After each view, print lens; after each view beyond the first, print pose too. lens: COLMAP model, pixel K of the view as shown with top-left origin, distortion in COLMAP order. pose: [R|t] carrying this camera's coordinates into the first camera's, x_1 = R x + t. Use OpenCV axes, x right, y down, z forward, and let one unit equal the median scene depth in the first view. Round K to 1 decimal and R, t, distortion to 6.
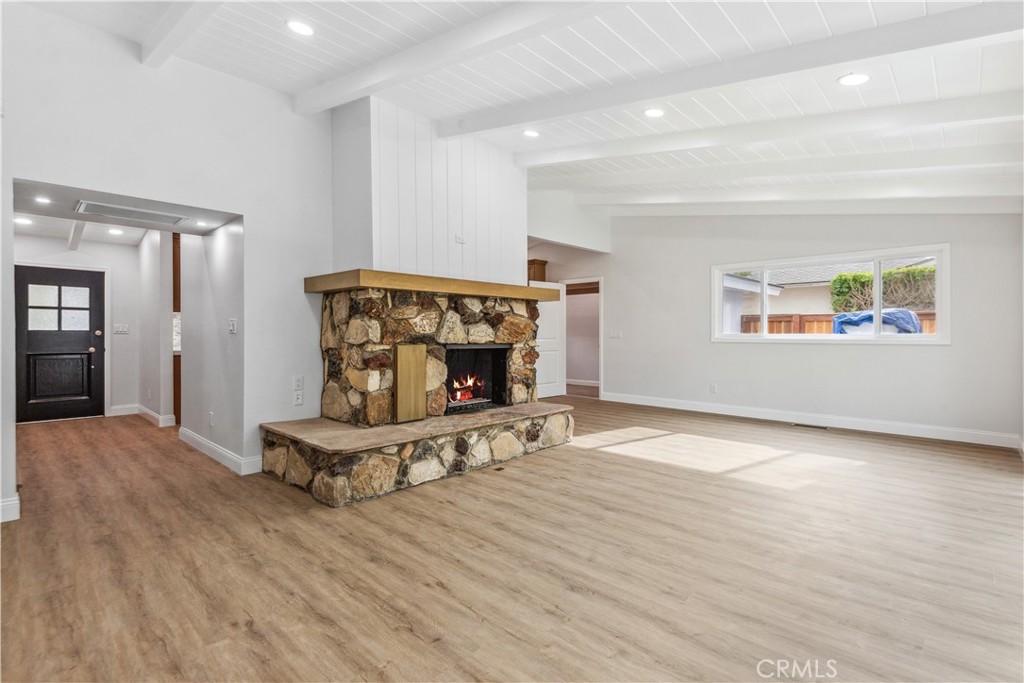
lens RADIAL K [[474.7, 0, 513.8], [0, 474.7, 337.8], [0, 0, 1]] dist [0.003537, 0.000182]
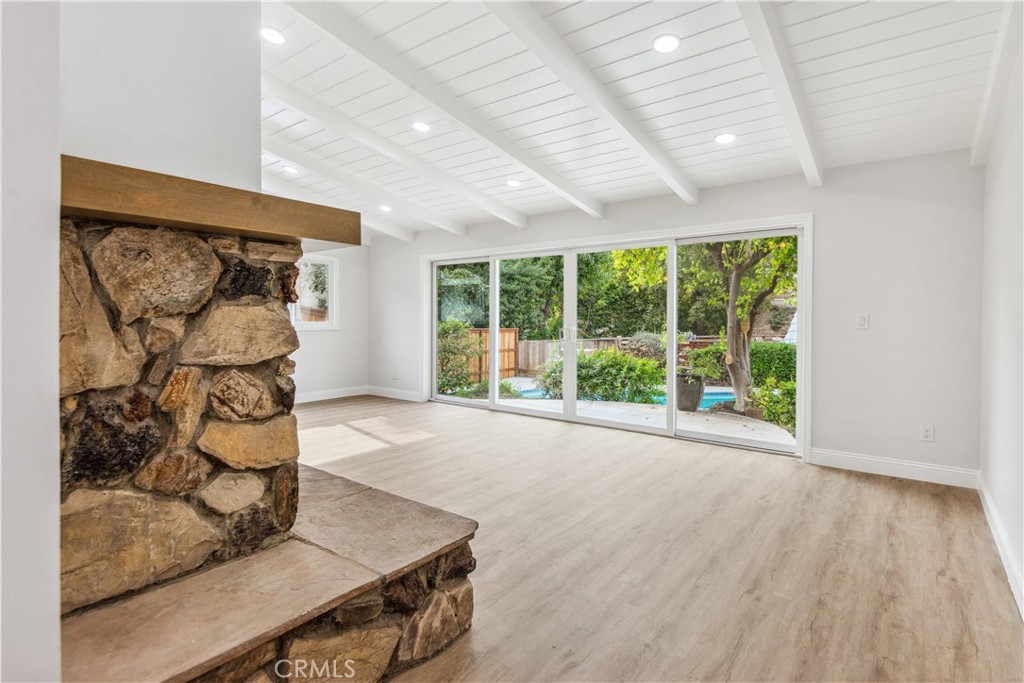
lens RADIAL K [[524.2, 0, 512.9], [0, 524.2, 334.4], [0, 0, 1]] dist [0.000473, -0.000056]
pose [[-0.098641, -0.038274, 0.994387, -1.624465], [0.011902, 0.999143, 0.039638, -0.057691], [-0.995052, 0.015745, -0.098101, 1.588305]]
